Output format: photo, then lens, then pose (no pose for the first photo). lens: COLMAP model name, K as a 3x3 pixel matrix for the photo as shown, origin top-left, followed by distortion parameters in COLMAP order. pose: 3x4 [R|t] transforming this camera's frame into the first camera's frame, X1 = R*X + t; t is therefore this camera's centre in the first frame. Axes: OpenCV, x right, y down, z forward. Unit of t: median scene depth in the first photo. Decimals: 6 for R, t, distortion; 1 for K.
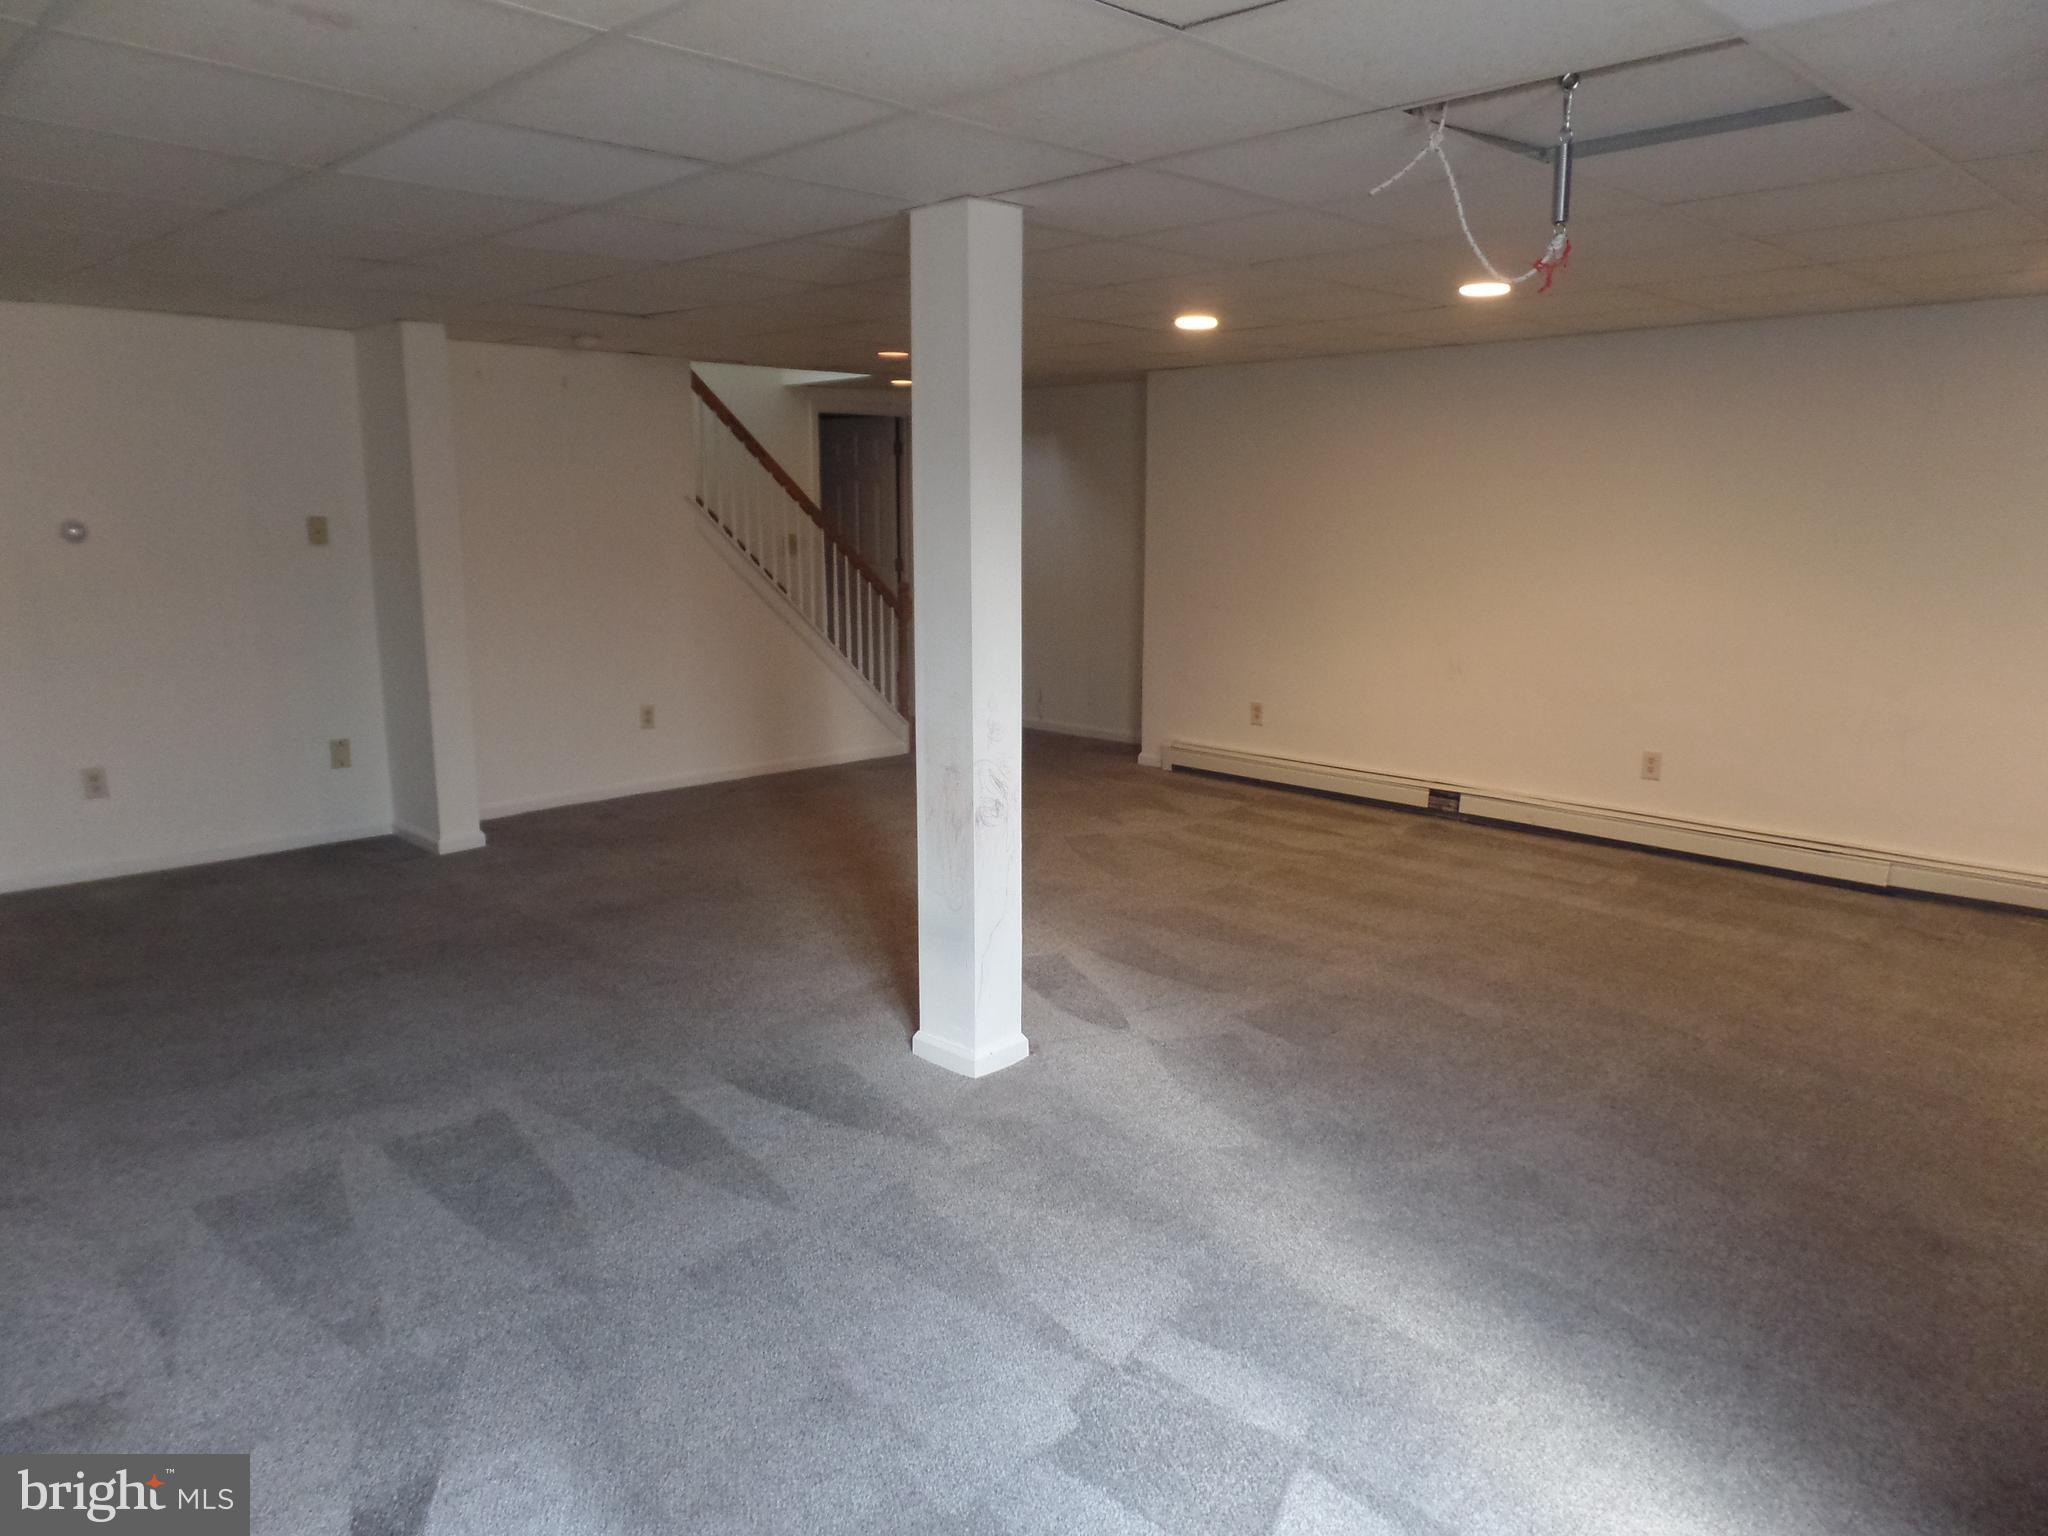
lens RADIAL K [[1410.4, 0, 1031.1], [0, 1410.4, 766.6], [0, 0, 1]] dist [0.002049, -0.005350]
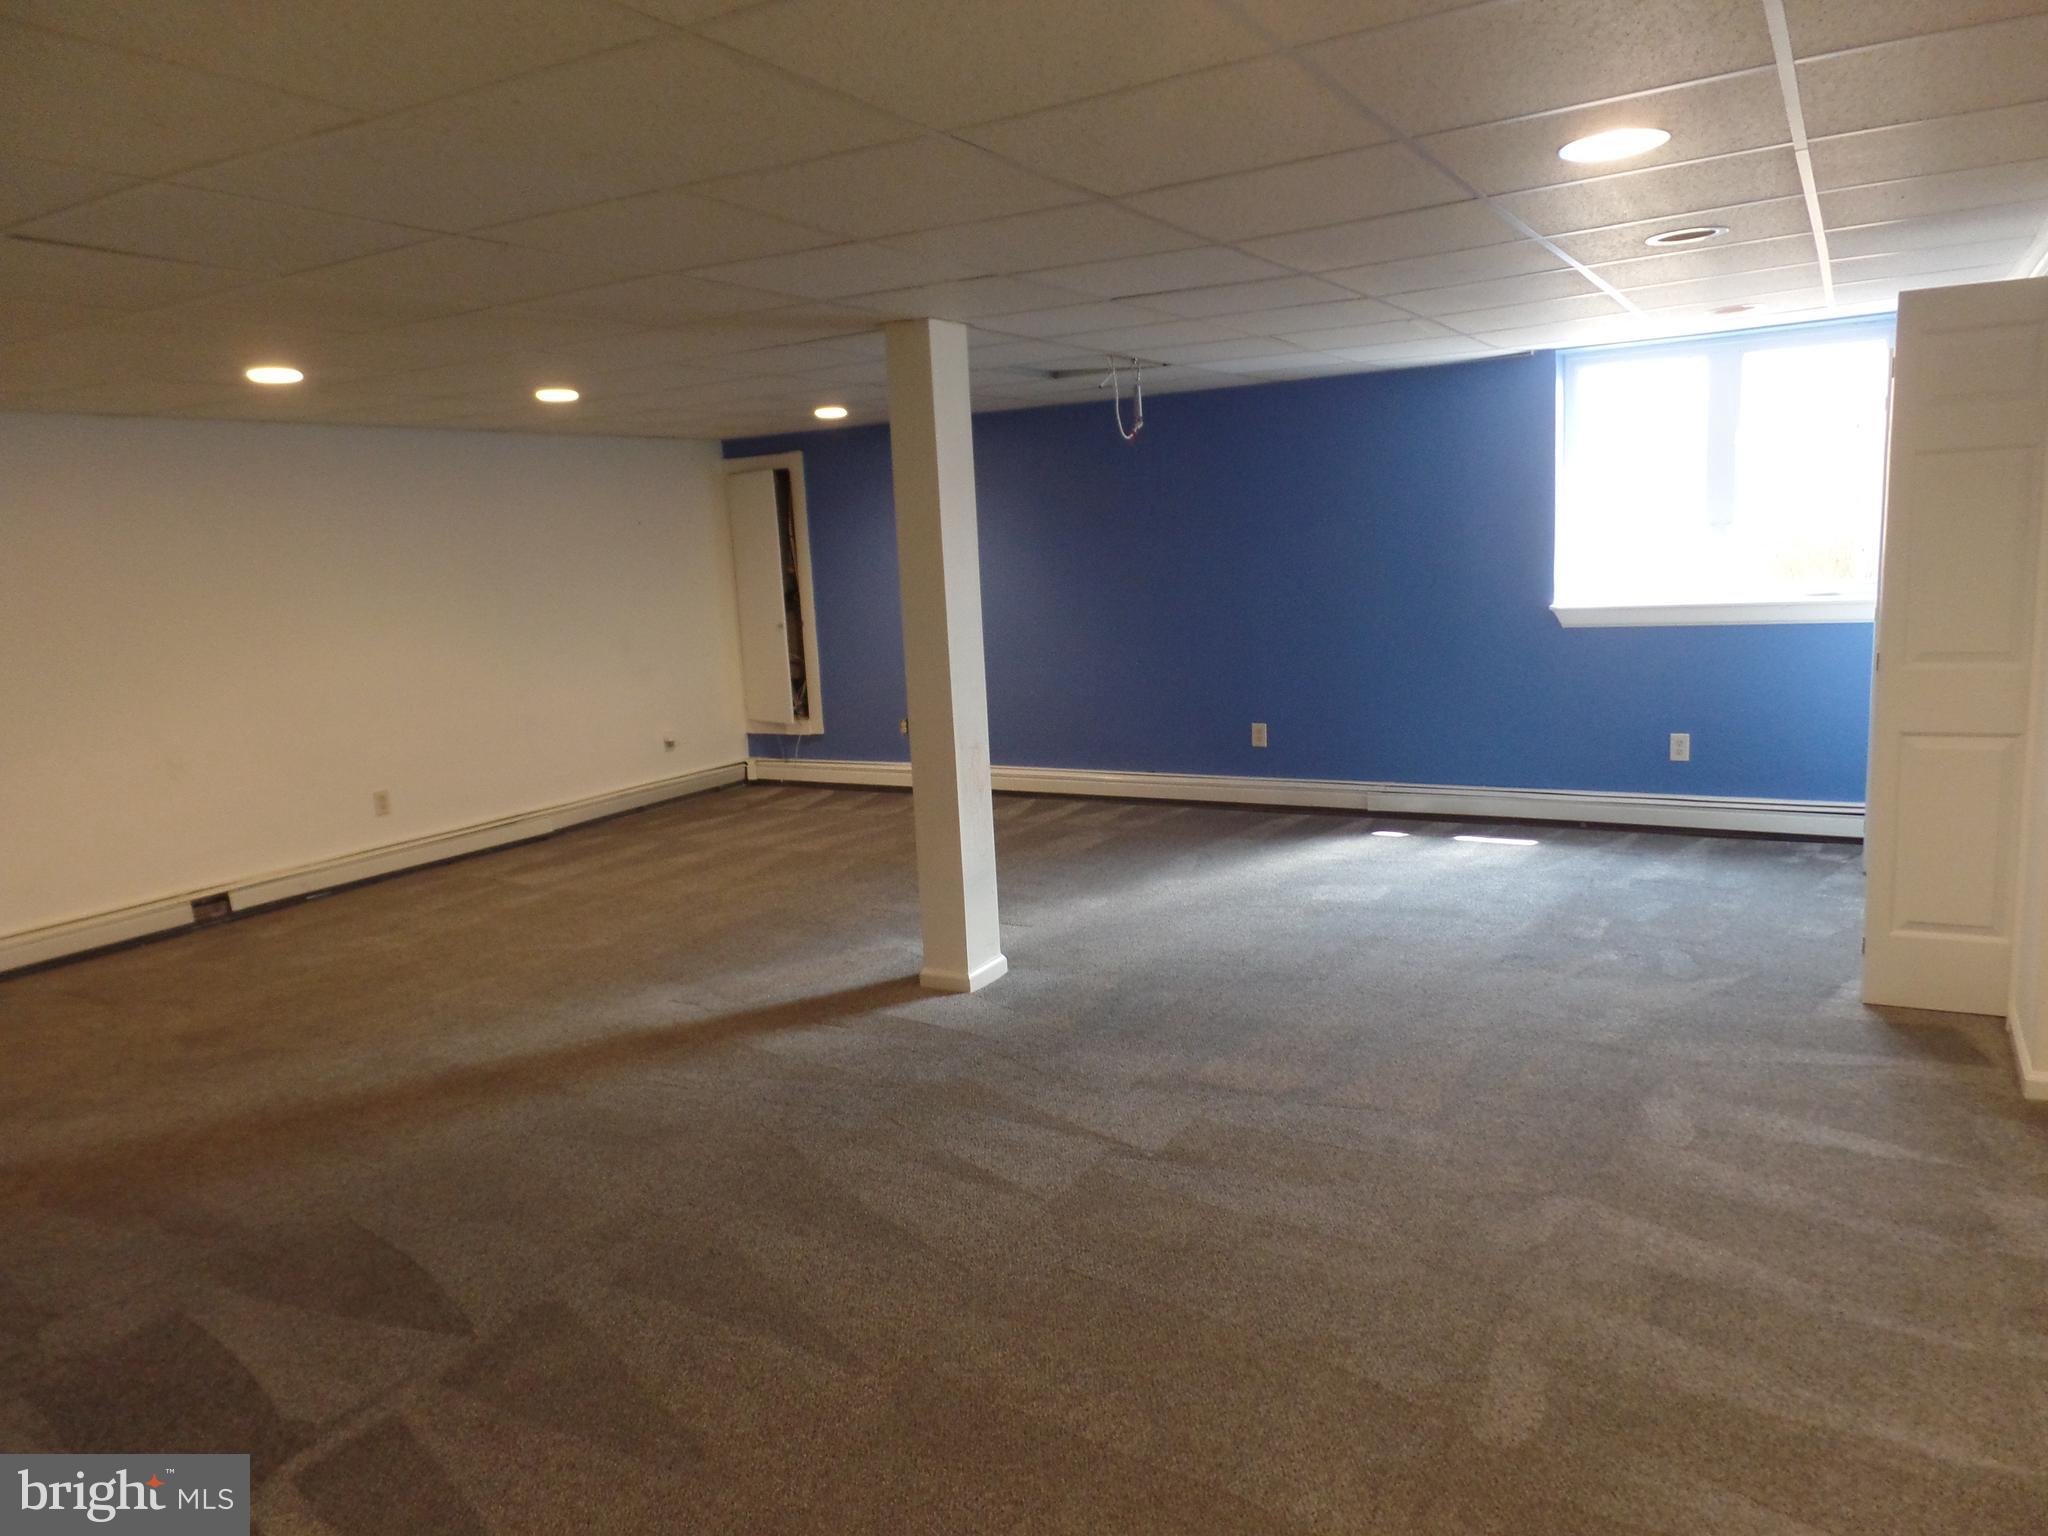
lens RADIAL K [[1410.4, 0, 1020.7], [0, 1410.4, 768.8], [0, 0, 1]] dist [0.002049, -0.005350]
pose [[-0.243342, -0.145572, 0.958954, -0.718118], [0.234425, 0.950536, 0.203781, -0.127605], [-0.941185, 0.274392, -0.197180, 0.667556]]
